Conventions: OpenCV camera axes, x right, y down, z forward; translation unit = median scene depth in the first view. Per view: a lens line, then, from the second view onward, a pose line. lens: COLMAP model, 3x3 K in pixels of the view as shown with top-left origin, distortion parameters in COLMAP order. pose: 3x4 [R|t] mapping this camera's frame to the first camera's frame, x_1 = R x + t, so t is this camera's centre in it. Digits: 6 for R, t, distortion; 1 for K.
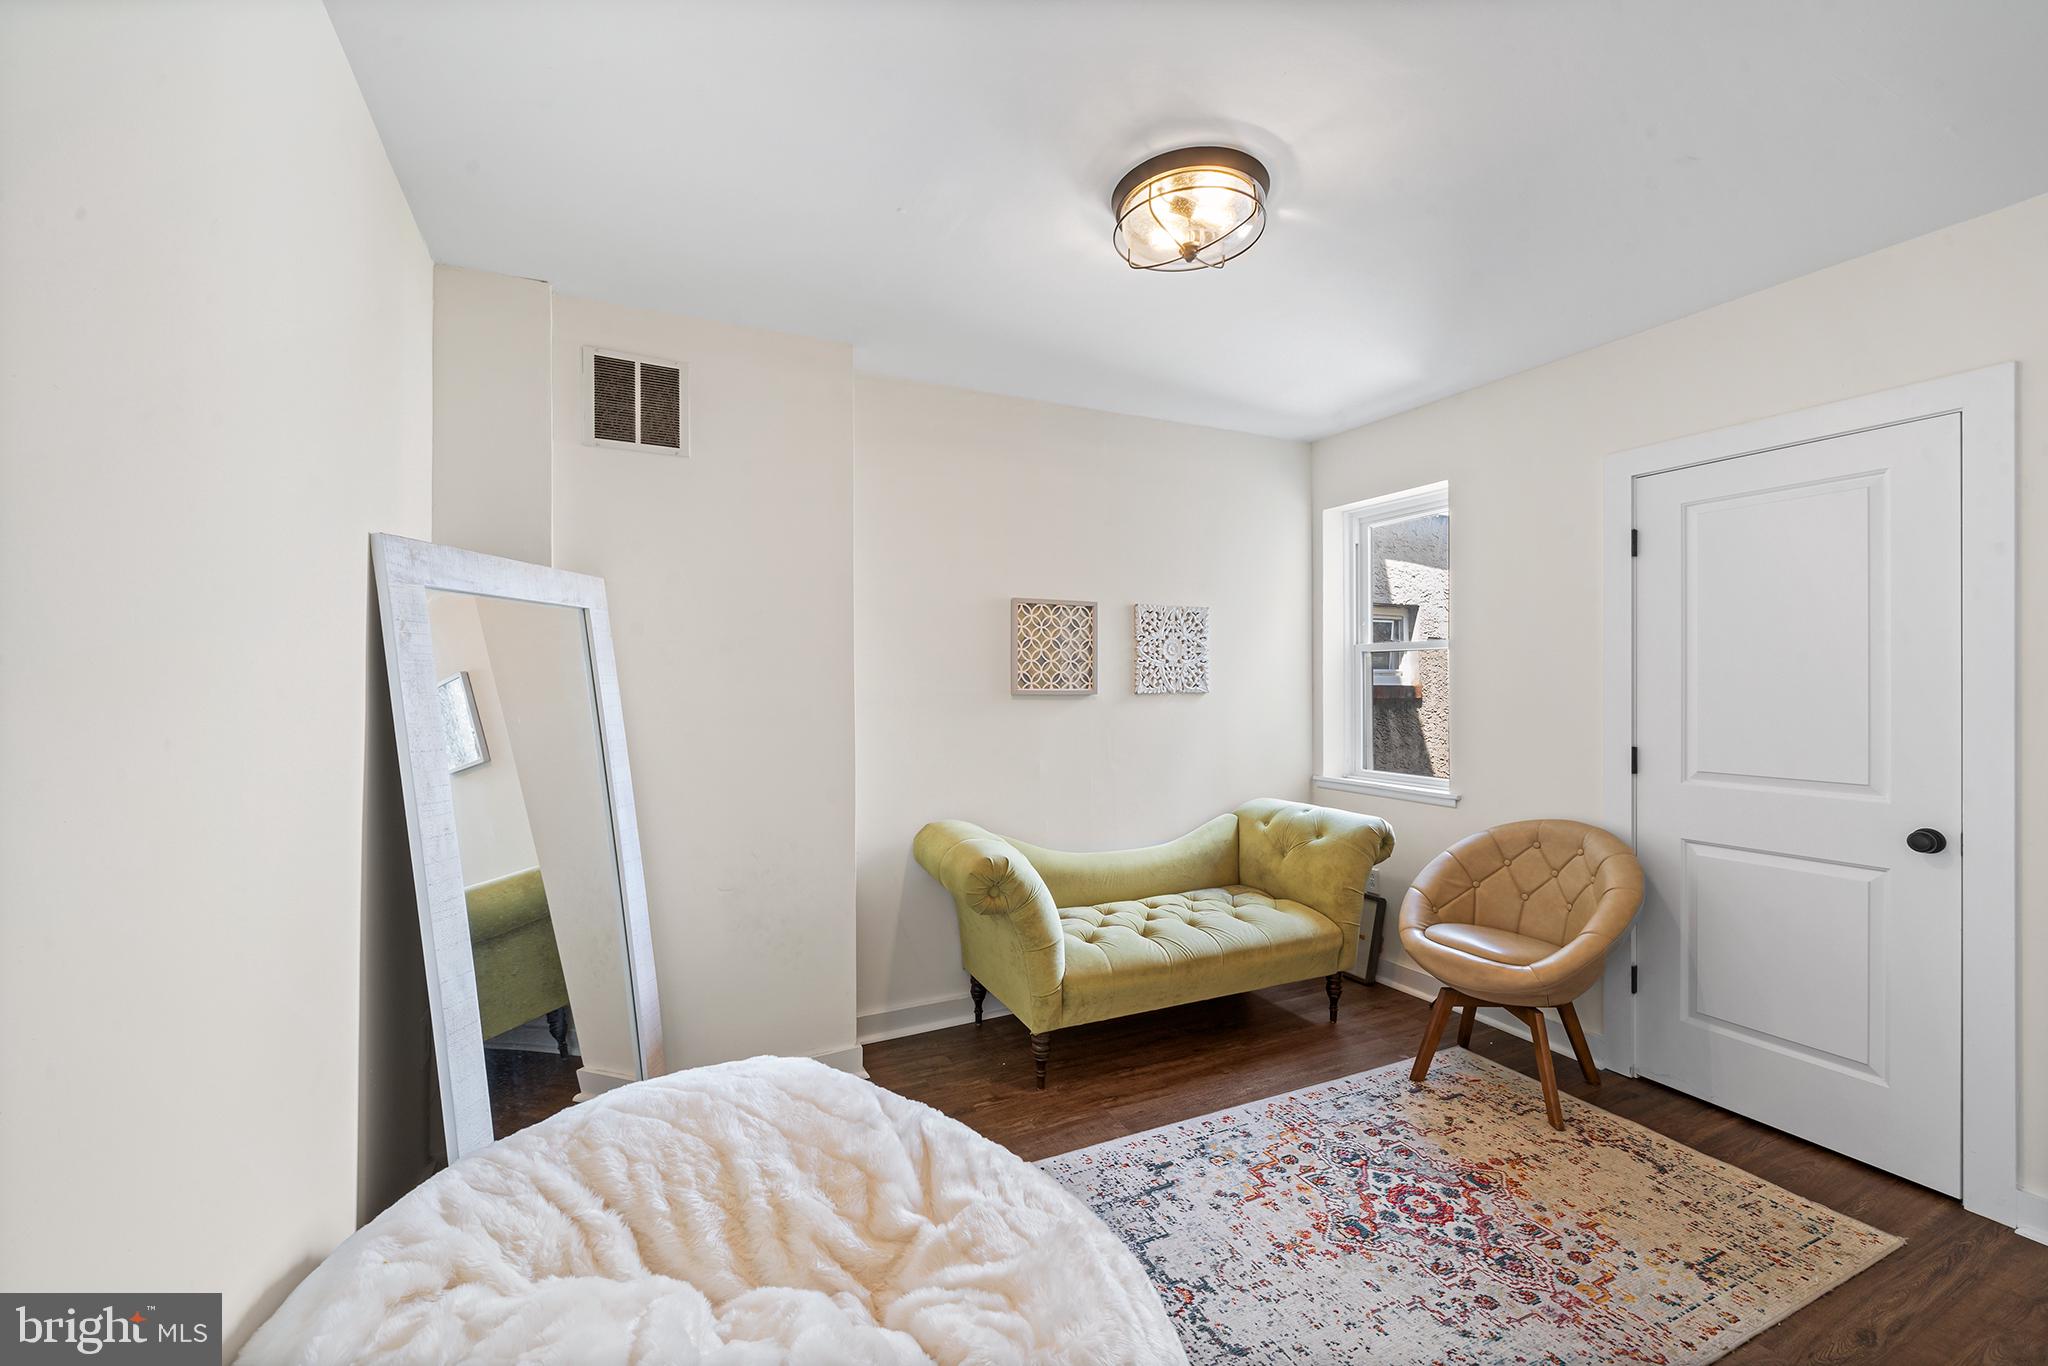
lens RADIAL K [[825.0, 0, 1024.0], [0, 825.0, 683.0], [0, 0, 1]] dist [-0.000855, -0.000224]
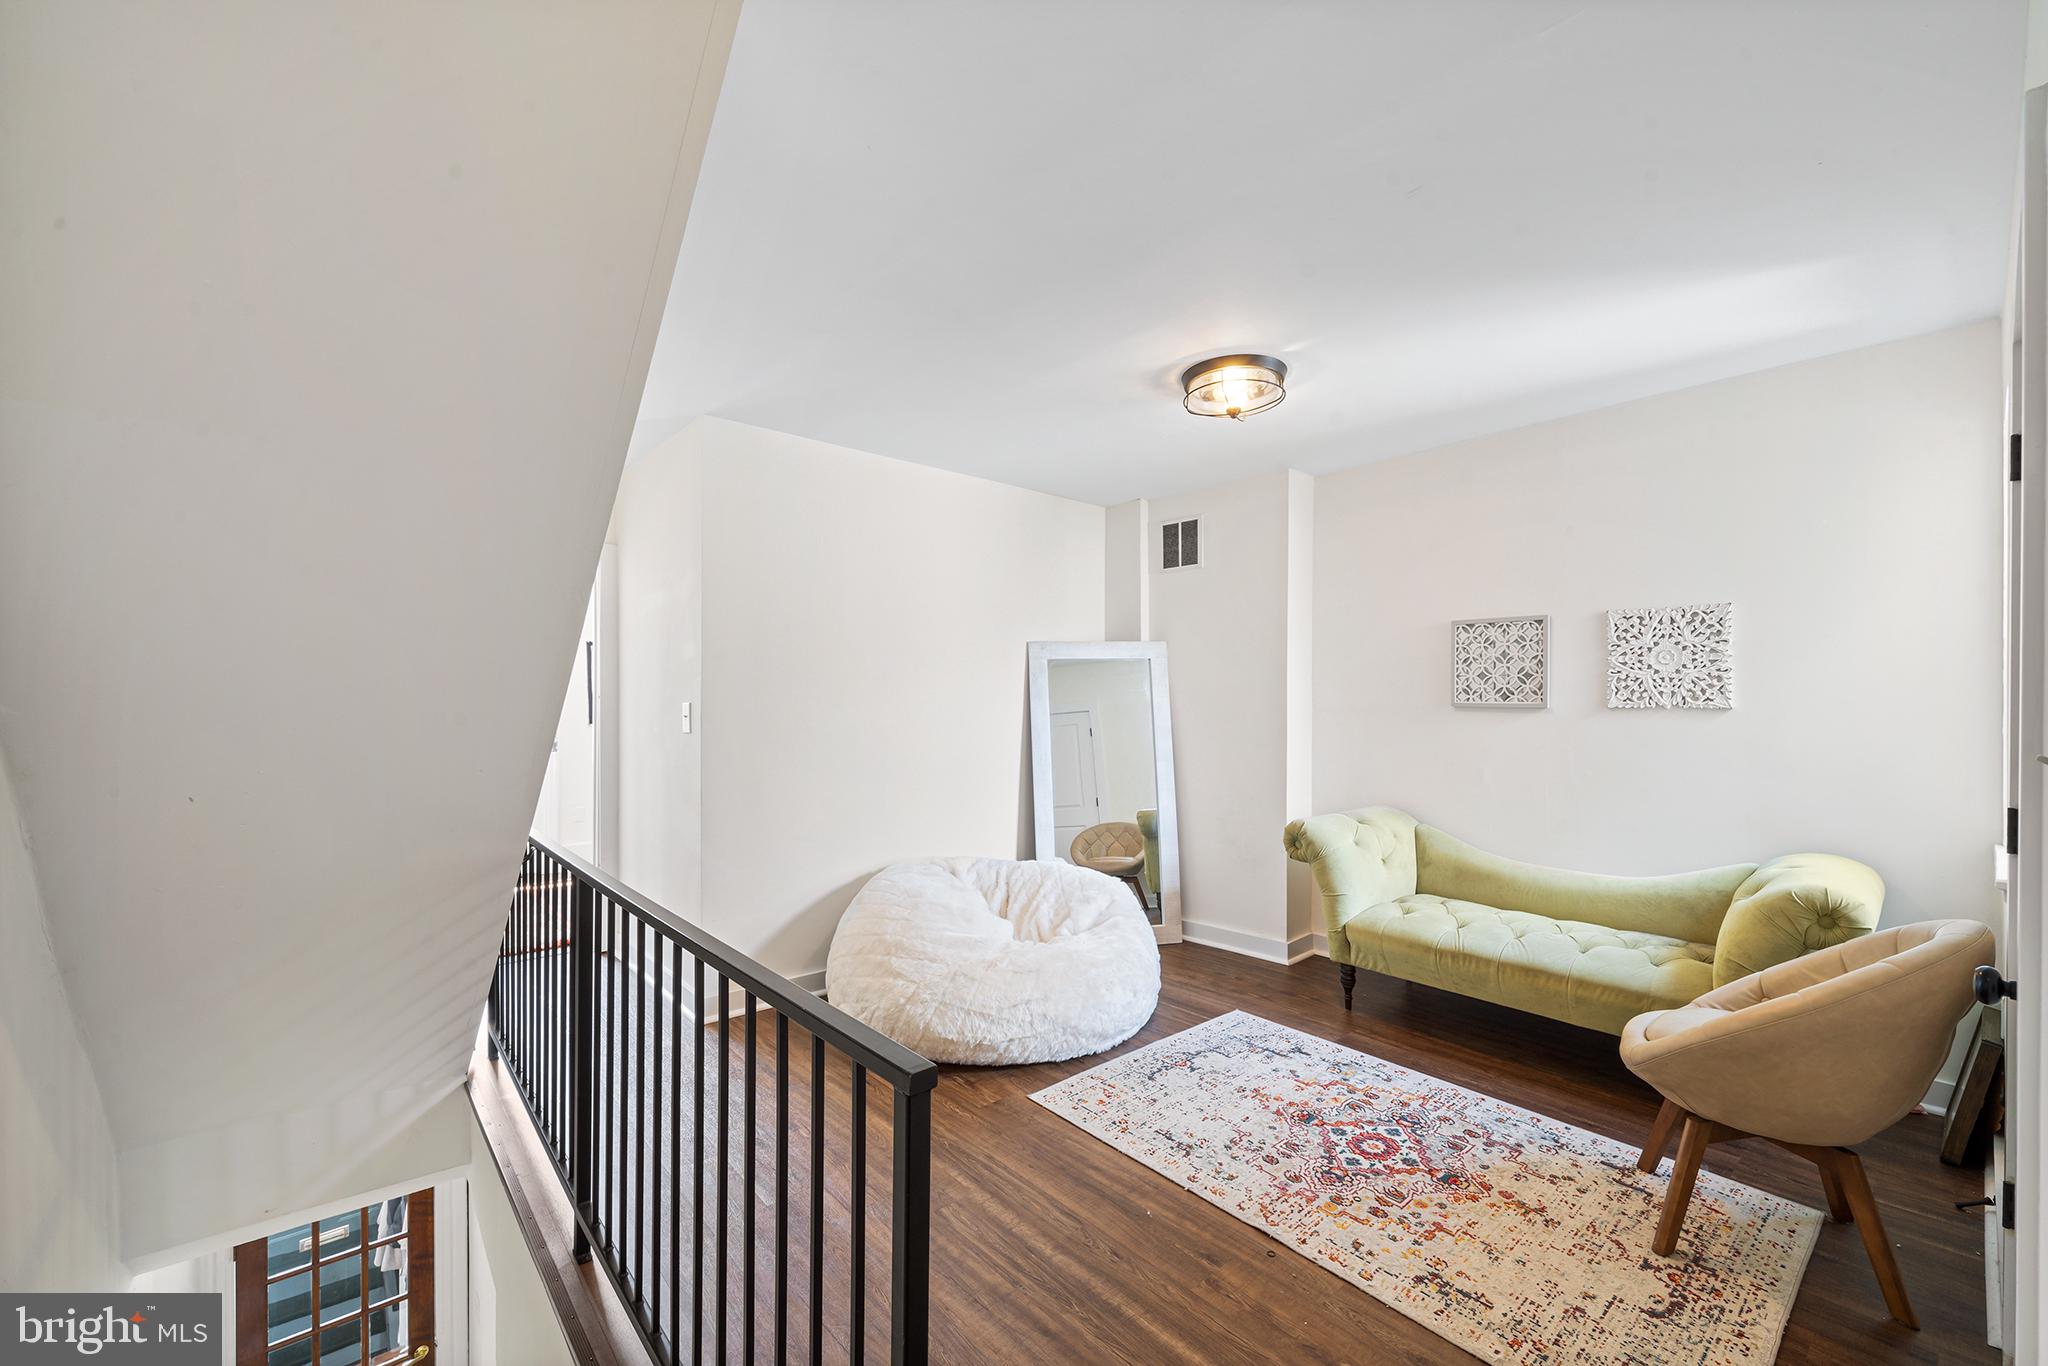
lens RADIAL K [[826.5, 0, 1023.9], [0, 826.5, 692.5], [0, 0, 1]] dist [0.000418, 0.000025]
pose [[0.255611, -0.002618, -0.966776, 1.191886], [0.000481, 0.999997, -0.002581, -0.003248], [0.966780, 0.000195, 0.255611, 0.182097]]
